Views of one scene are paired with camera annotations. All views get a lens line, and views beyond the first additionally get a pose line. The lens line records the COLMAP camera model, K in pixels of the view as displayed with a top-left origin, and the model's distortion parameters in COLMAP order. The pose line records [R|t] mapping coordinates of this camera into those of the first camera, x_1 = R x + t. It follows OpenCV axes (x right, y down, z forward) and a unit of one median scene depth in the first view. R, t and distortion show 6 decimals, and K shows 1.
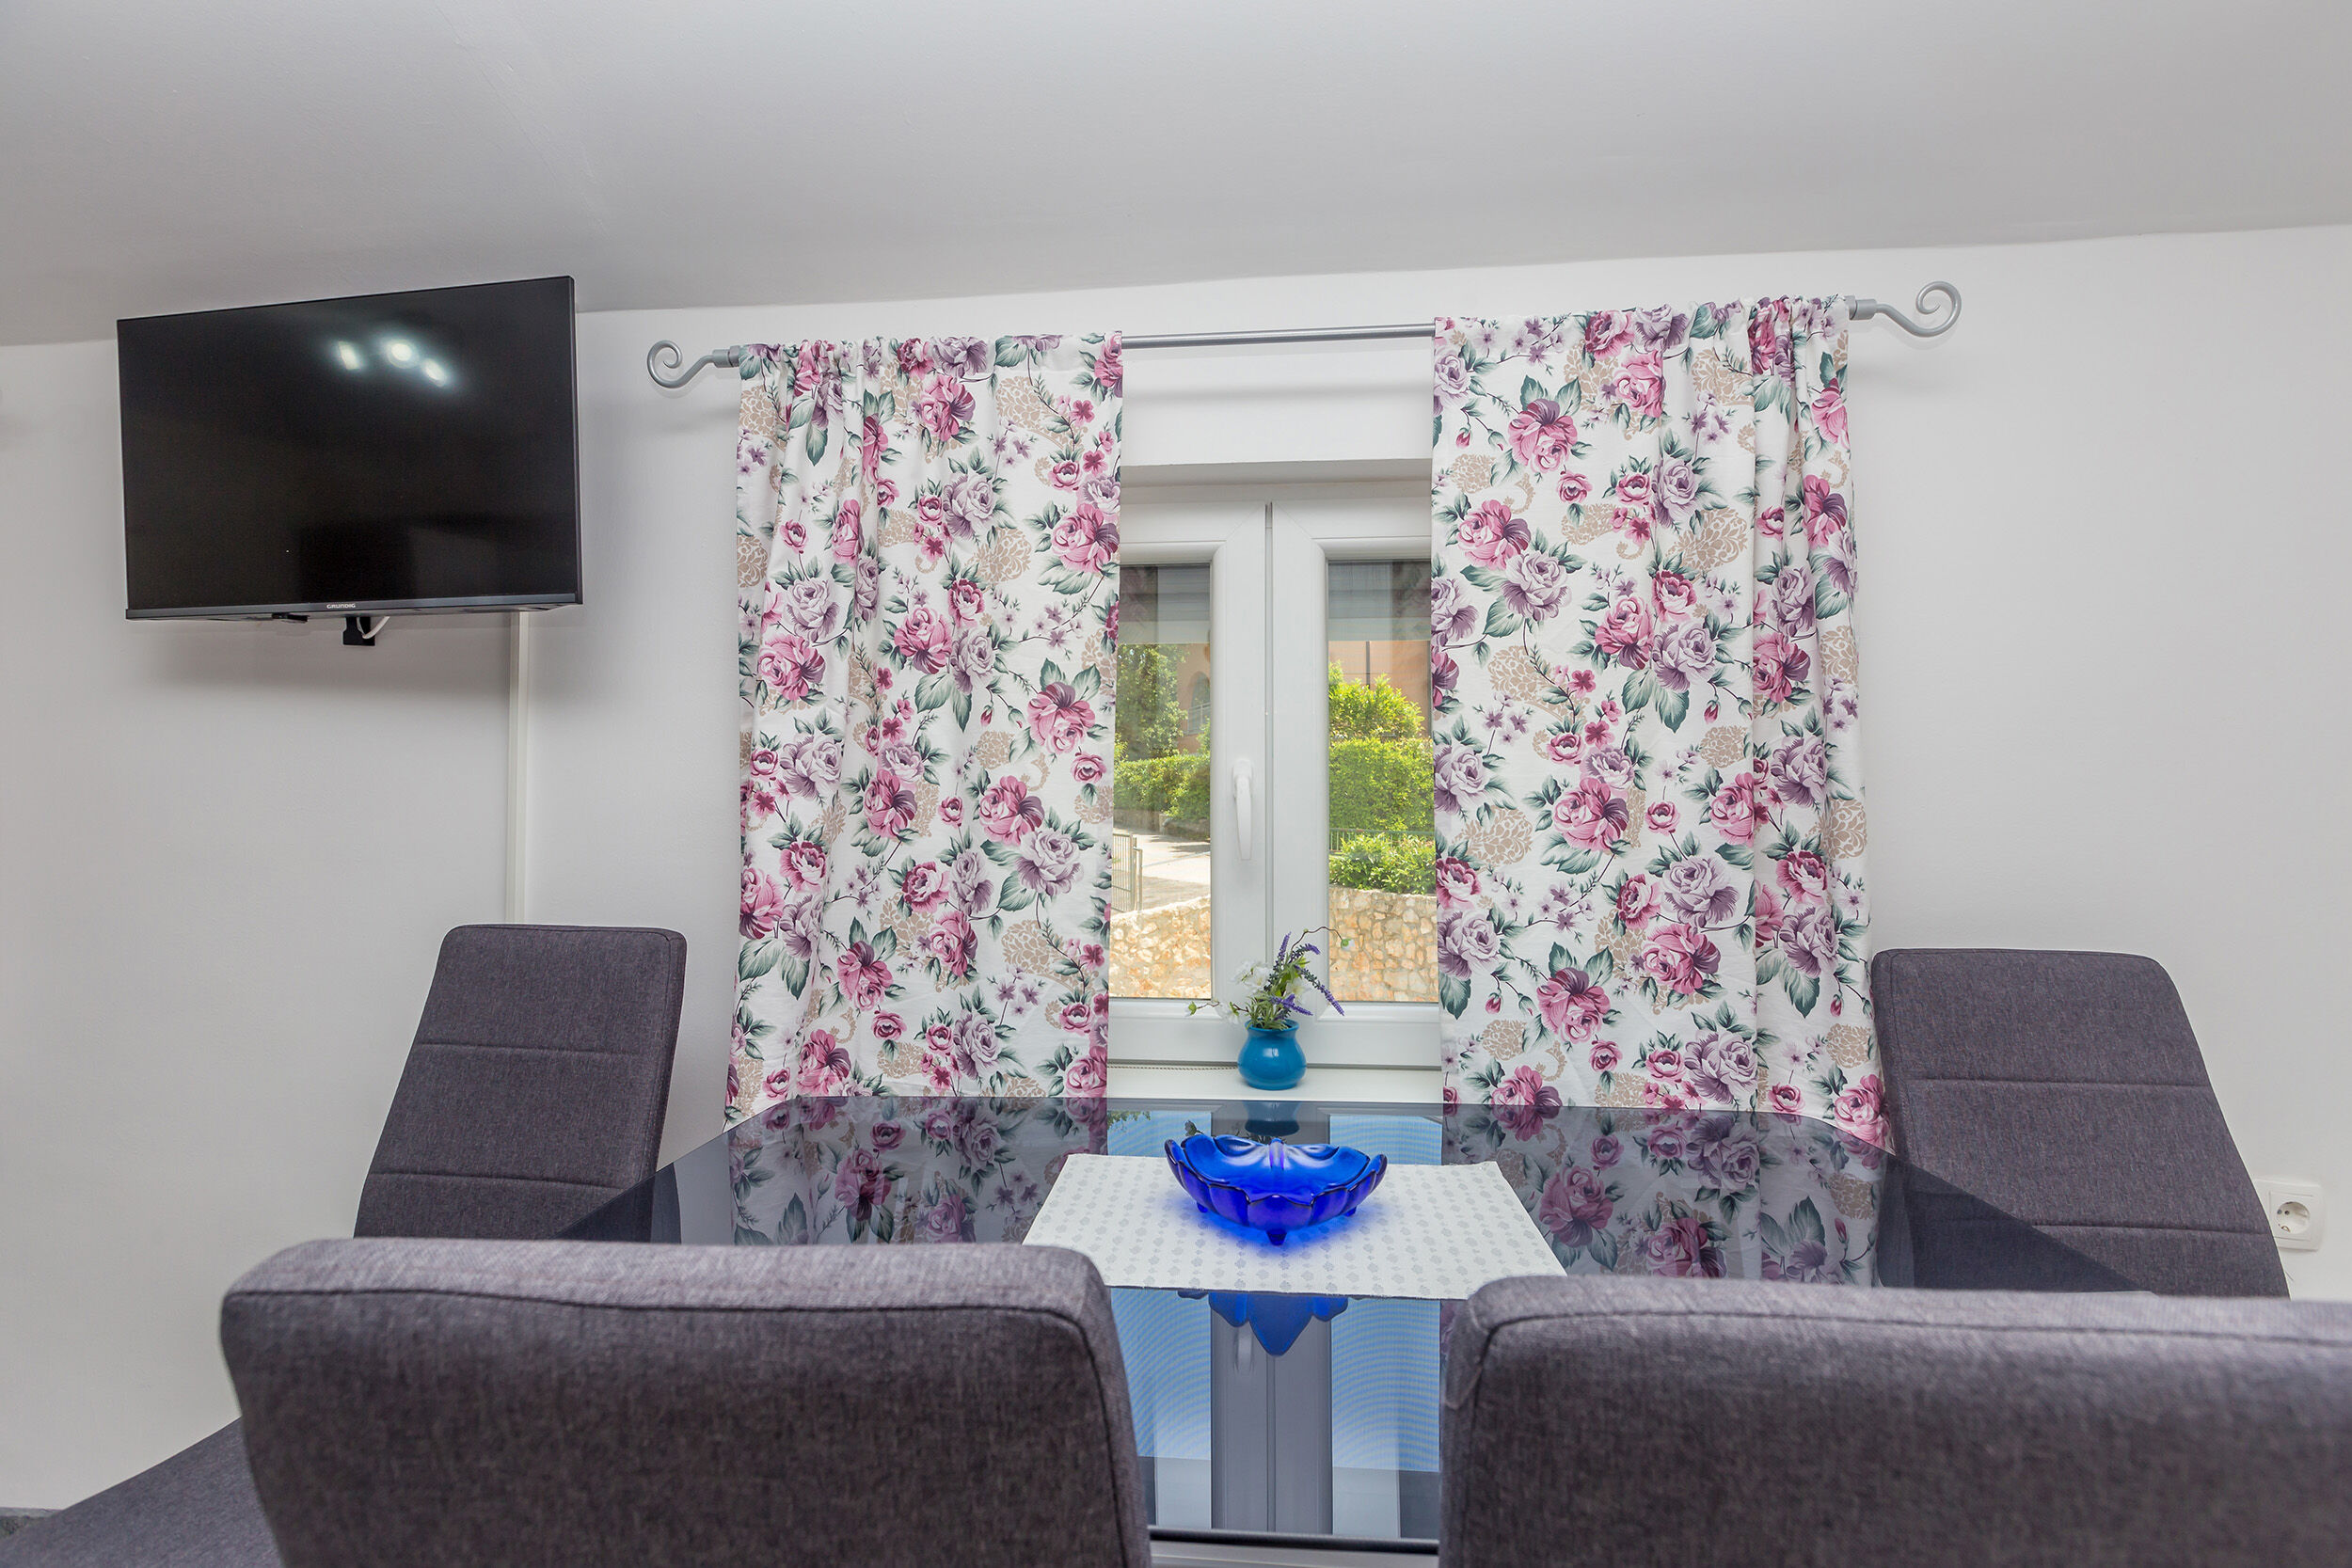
lens RADIAL K [[1068.8, 0, 1130.9], [0, 1068.8, 782.7], [0, 0, 1]] dist [0.003677, -0.000099]
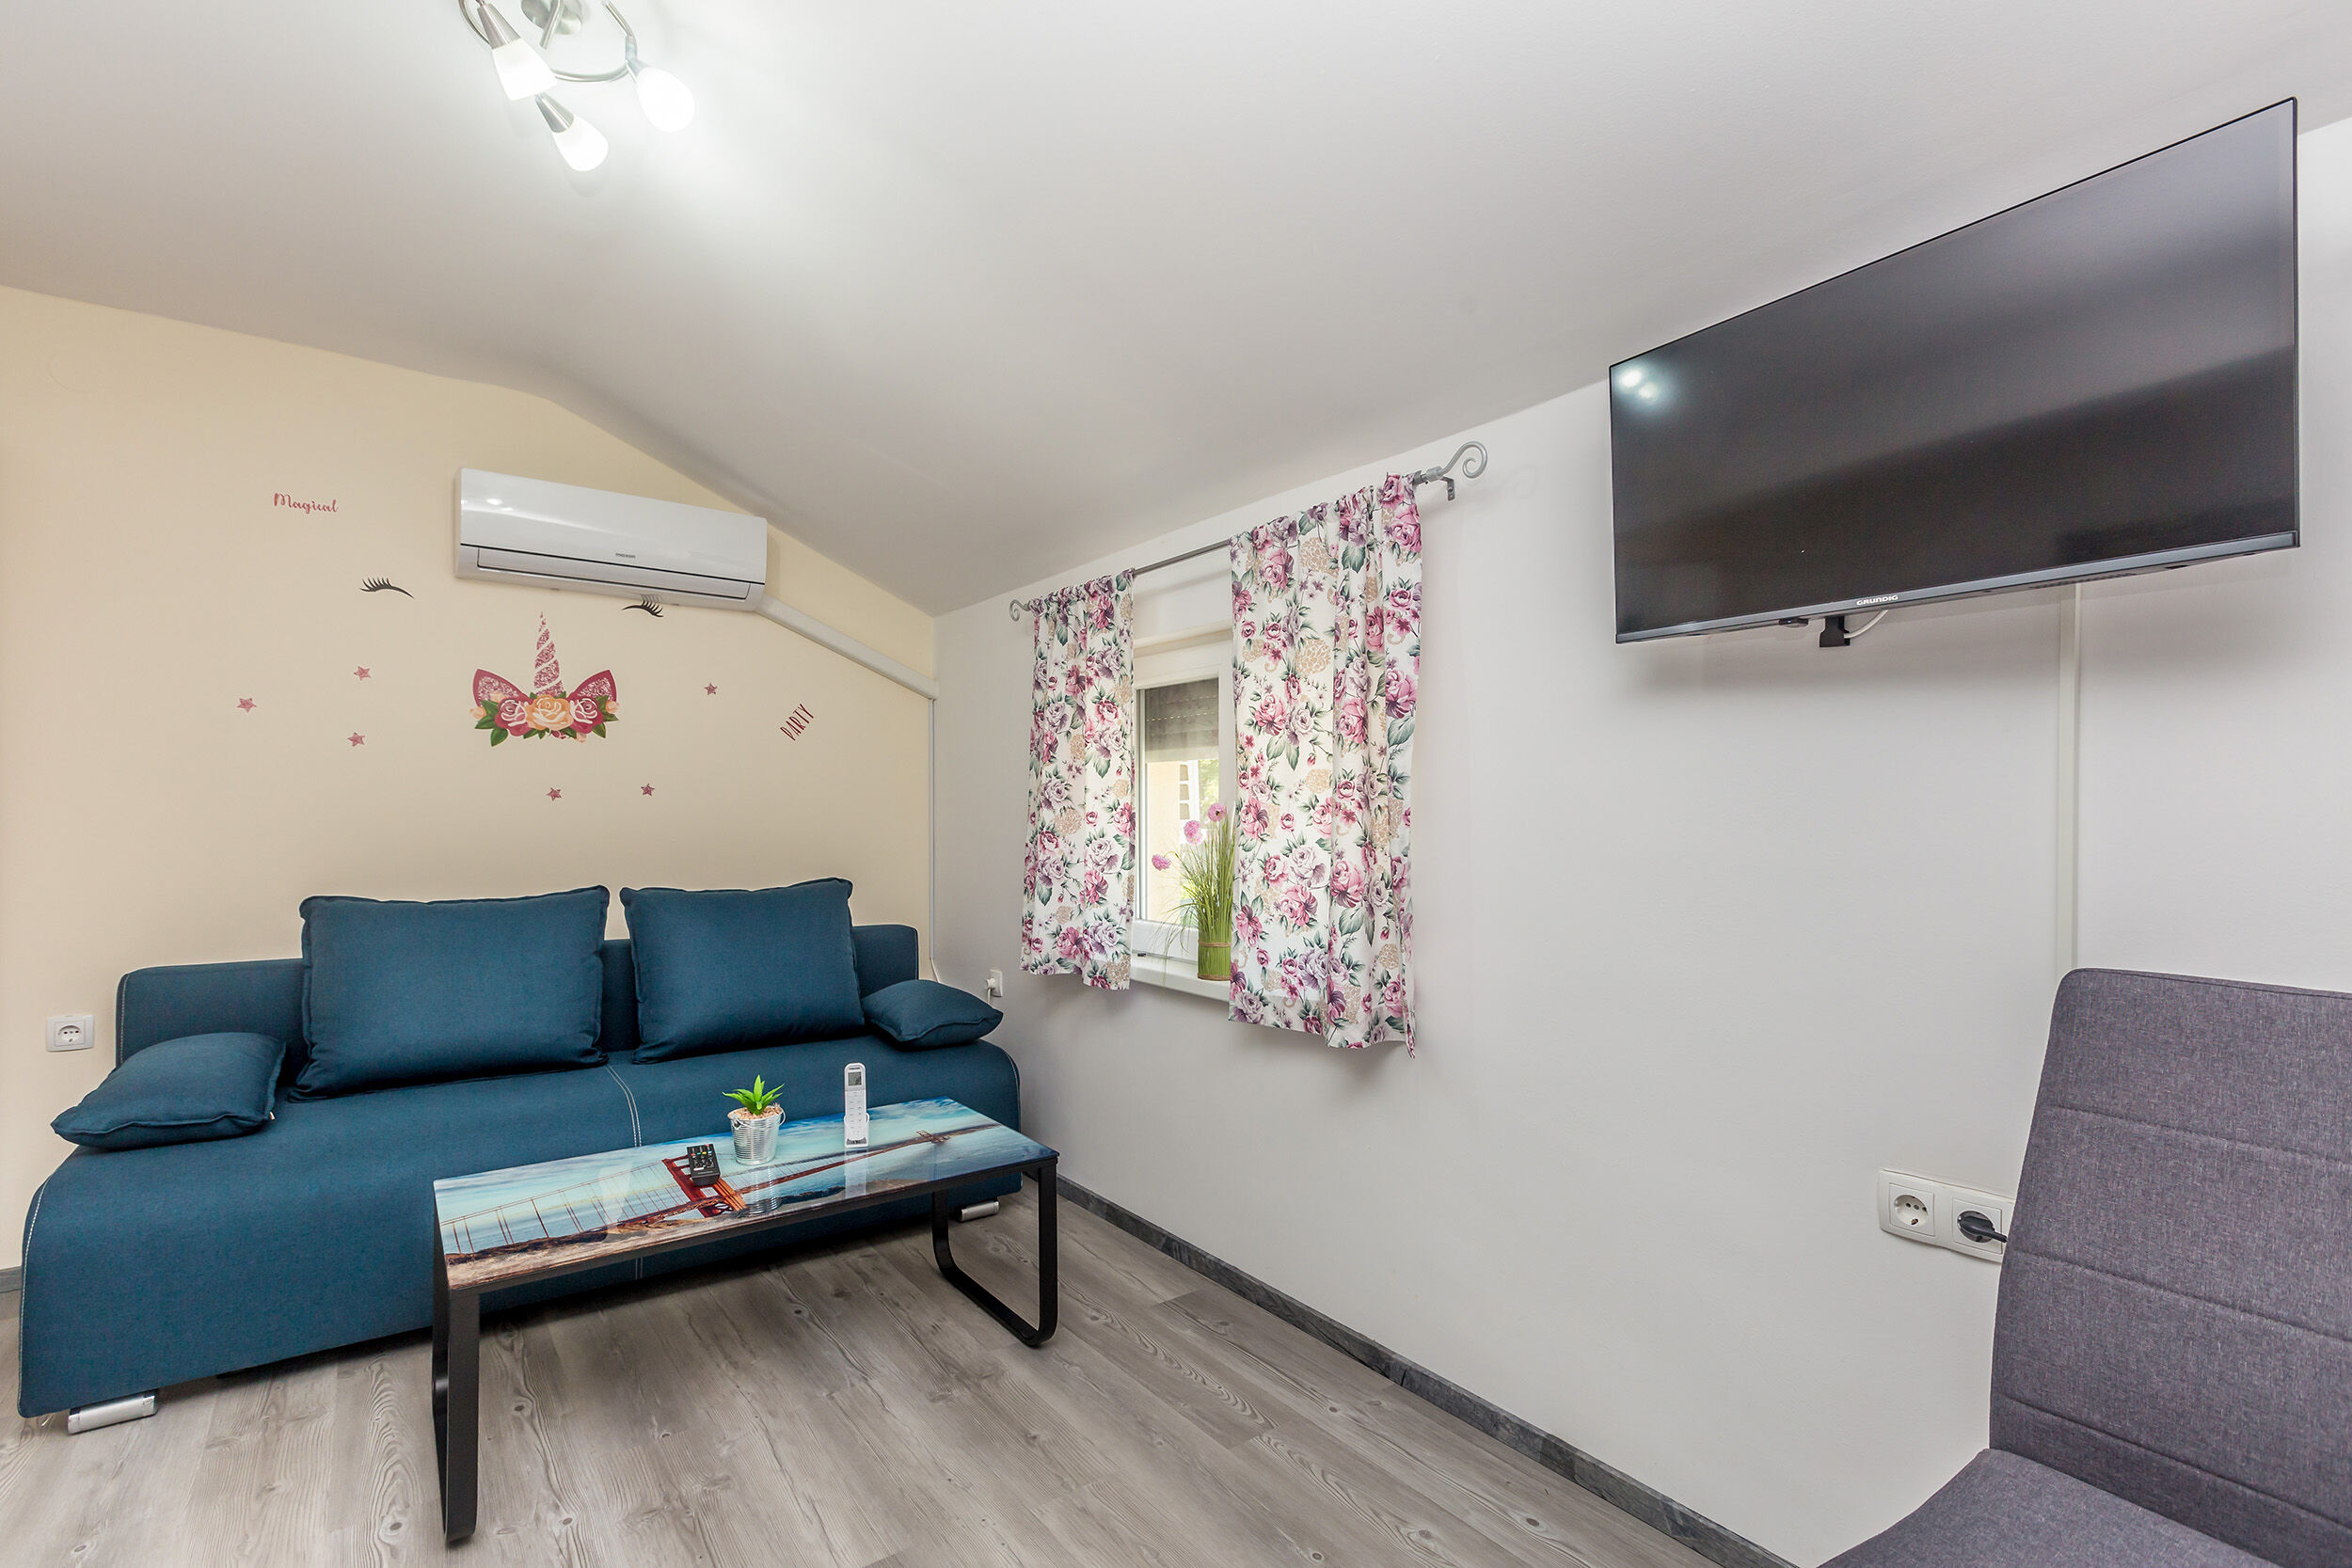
lens RADIAL K [[1068.8, 0, 1163.6], [0, 1068.8, 807.8], [0, 0, 1]] dist [0.003677, -0.000099]
pose [[0.671340, 0.006567, -0.741120, -0.507526], [0.002034, 0.999941, 0.010703, 0.001086], [0.741146, -0.008692, 0.671287, -0.072166]]
